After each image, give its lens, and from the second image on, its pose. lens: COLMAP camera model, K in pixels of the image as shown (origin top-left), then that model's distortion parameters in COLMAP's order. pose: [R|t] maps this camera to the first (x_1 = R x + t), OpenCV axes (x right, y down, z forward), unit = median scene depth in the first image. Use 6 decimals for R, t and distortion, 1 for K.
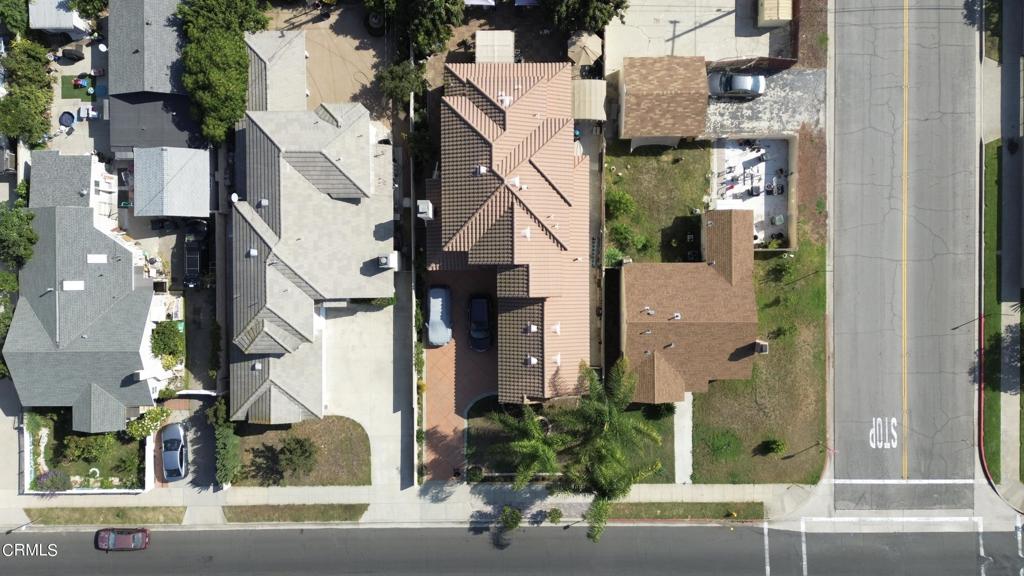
lens RADIAL K [[747.5, 0, 512.0], [0, 747.5, 288.0], [0, 0, 1]] dist [0.066777, -0.071291]
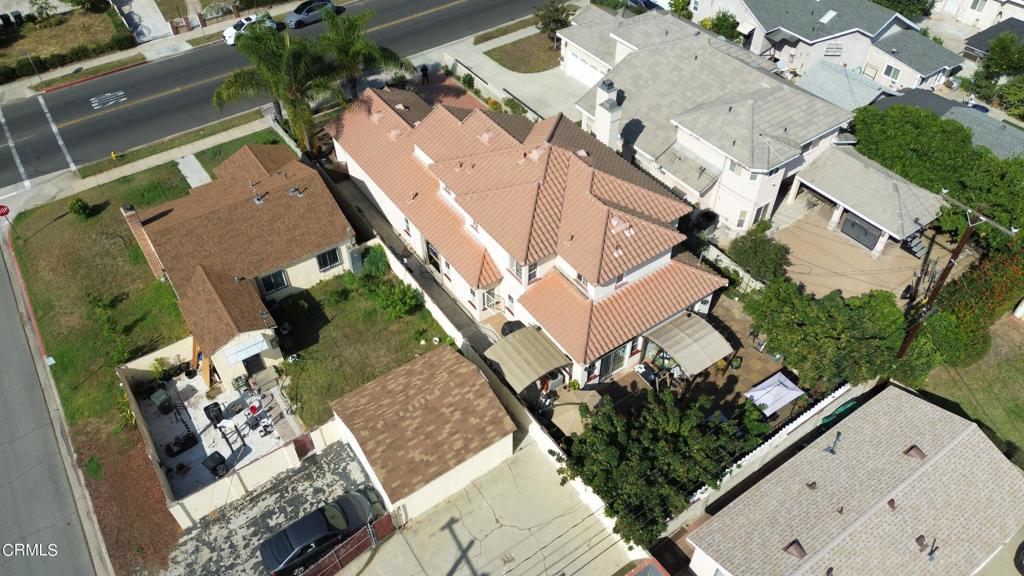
lens RADIAL K [[715.5, 0, 509.0], [0, 715.5, 285.2], [0, 0, 1]] dist [0.064170, -0.064615]
pose [[-0.824309, 0.414749, -0.385355, 0.303876], [-0.565981, -0.587563, 0.578304, -0.530078], [0.013431, 0.694804, 0.719073, 0.508022]]
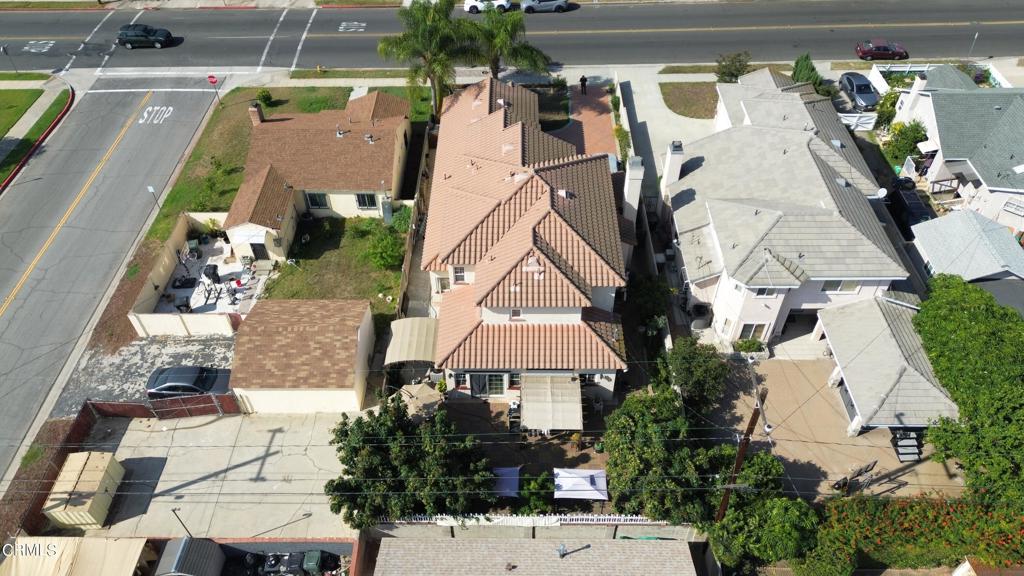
lens RADIAL K [[715.5, 0, 509.0], [0, 715.5, 285.2], [0, 0, 1]] dist [0.064170, -0.064615]
pose [[-0.999756, 0.002871, 0.021922, -0.000610], [0.013167, -0.719211, 0.694667, -0.641830], [0.017760, 0.694786, 0.718998, 0.474233]]
